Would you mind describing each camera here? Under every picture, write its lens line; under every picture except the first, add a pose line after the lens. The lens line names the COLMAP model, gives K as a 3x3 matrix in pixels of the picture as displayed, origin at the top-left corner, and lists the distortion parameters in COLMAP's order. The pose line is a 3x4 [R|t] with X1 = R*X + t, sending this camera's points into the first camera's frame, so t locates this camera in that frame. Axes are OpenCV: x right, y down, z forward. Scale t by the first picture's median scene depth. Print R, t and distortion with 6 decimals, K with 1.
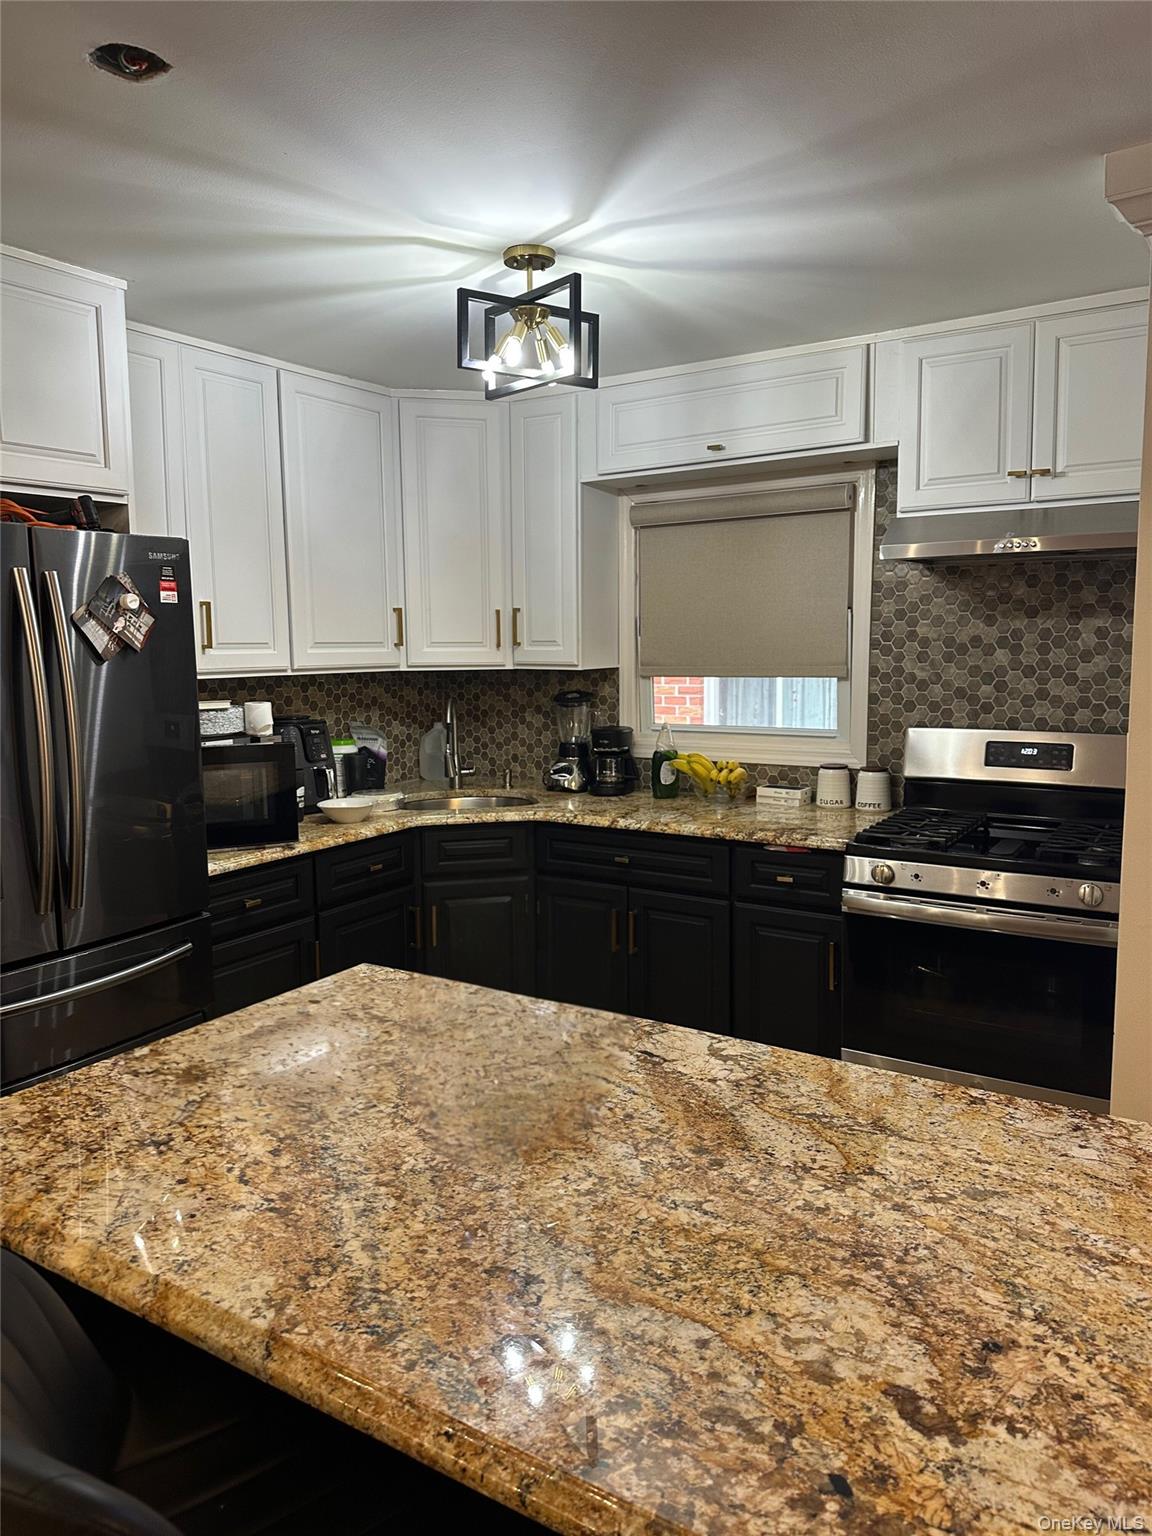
lens RADIAL K [[1070.8, 0, 586.6], [0, 1070.8, 778.0], [0, 0, 1]] dist [0.054979, -0.069305]
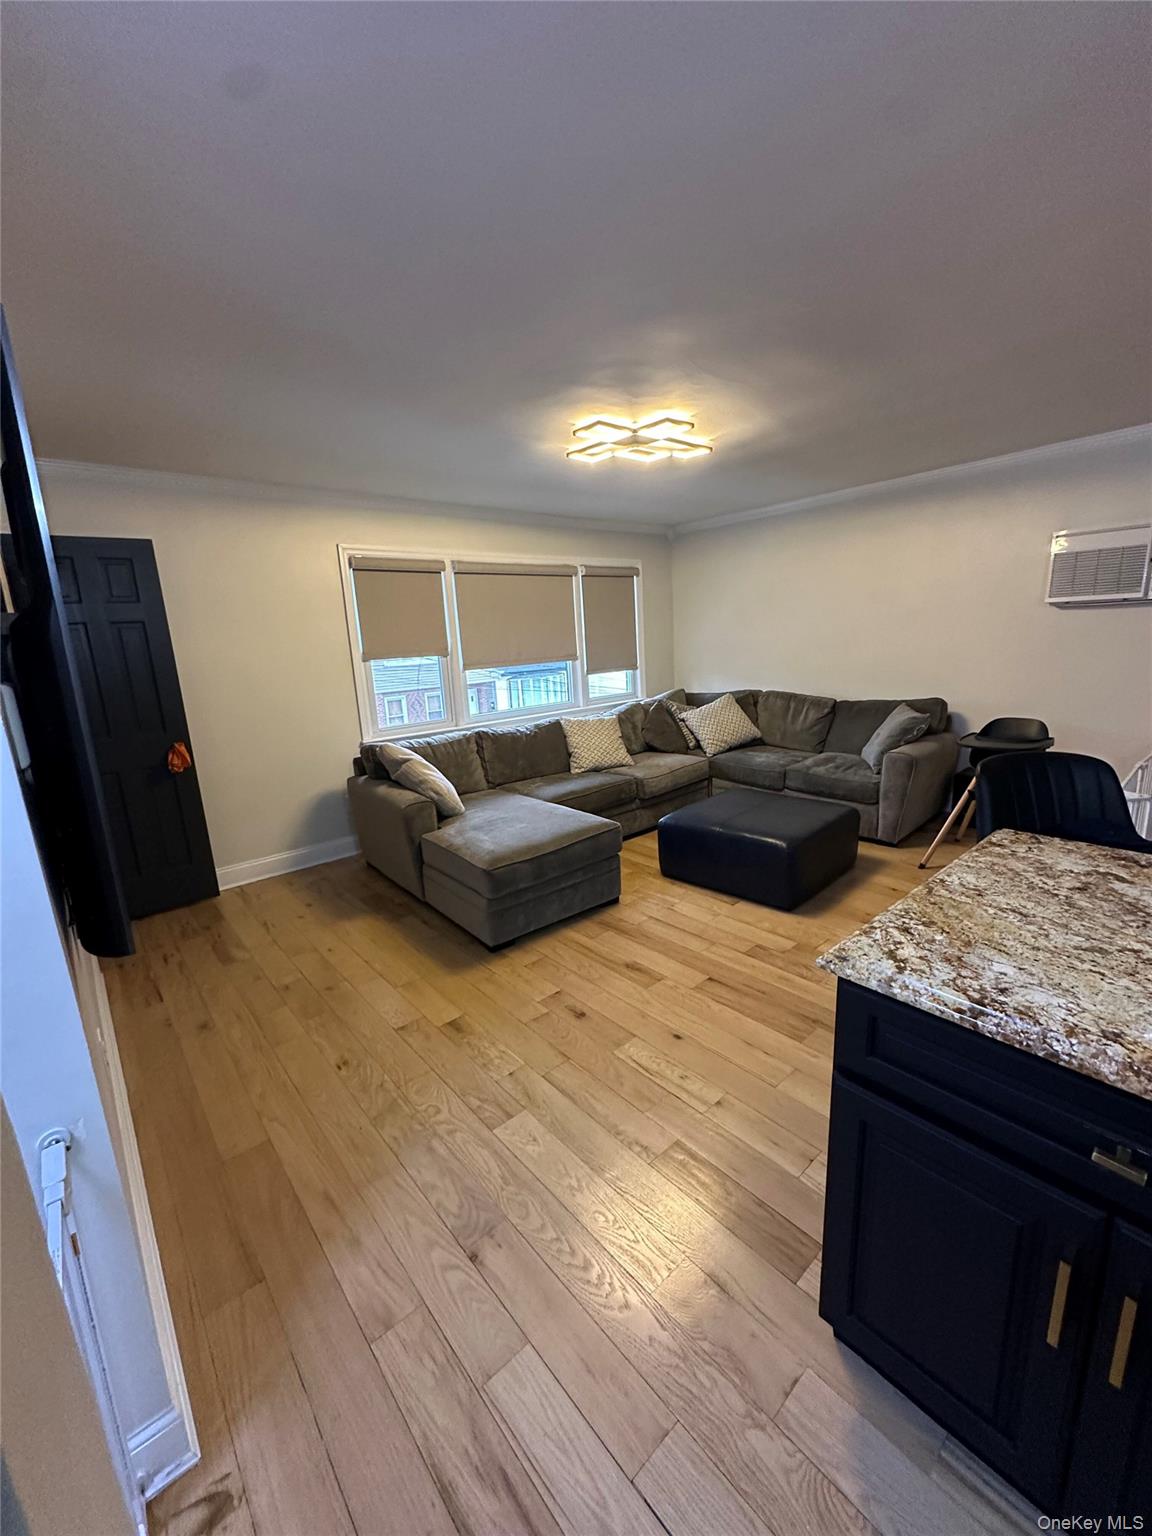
lens RADIAL K [[612.8, 0, 577.8], [0, 612.8, 768.6], [0, 0, 1]] dist [-0.003886, -0.000598]
pose [[-0.954744, -0.000743, 0.297427, 0.401436], [0.101361, 0.939323, 0.327715, -0.091256], [-0.279624, 0.343032, -0.896738, 0.944603]]
